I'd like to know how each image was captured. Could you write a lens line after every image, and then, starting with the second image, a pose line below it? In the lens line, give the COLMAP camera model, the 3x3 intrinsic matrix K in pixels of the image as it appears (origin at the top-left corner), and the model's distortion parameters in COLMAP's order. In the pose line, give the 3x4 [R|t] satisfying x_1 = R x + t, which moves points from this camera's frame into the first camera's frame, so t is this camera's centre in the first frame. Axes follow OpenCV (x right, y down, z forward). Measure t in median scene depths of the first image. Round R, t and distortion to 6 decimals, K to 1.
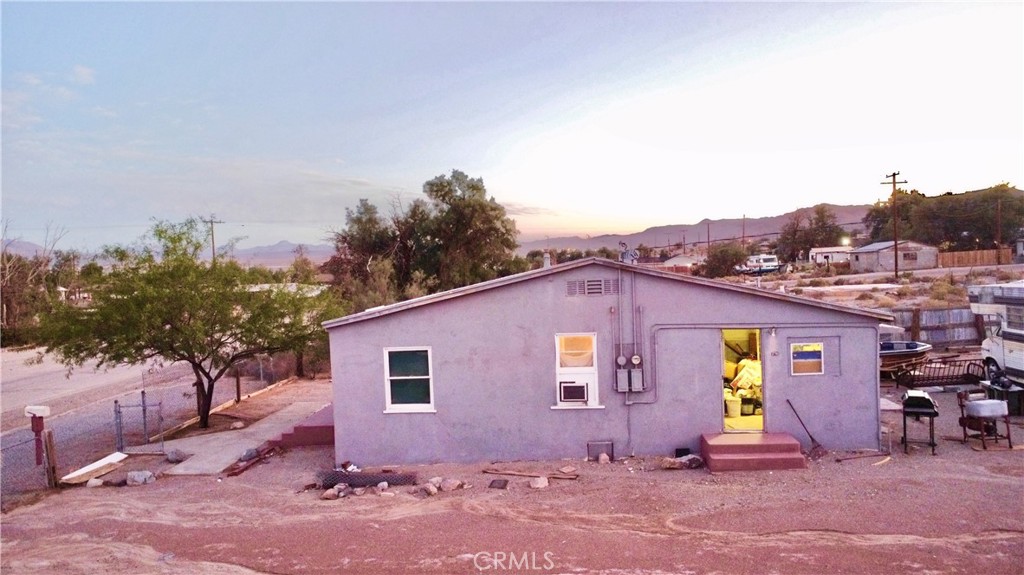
lens RADIAL K [[735.6, 0, 511.9], [0, 735.6, 281.5], [0, 0, 1]] dist [-0.020909, -0.007242]
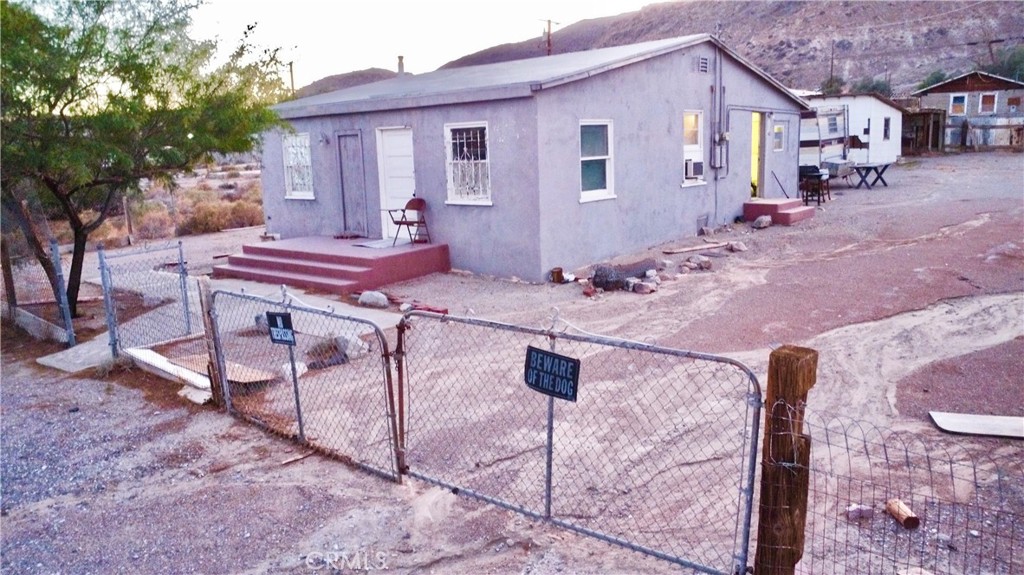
lens RADIAL K [[737.5, 0, 512.0], [0, 737.5, 287.5], [0, 0, 1]] dist [-0.007283, -0.002549]
pose [[0.582076, -0.138081, 0.801325, -0.906757], [0.038585, 0.989056, 0.142403, 0.158897], [-0.812219, -0.051970, 0.581034, 0.607168]]
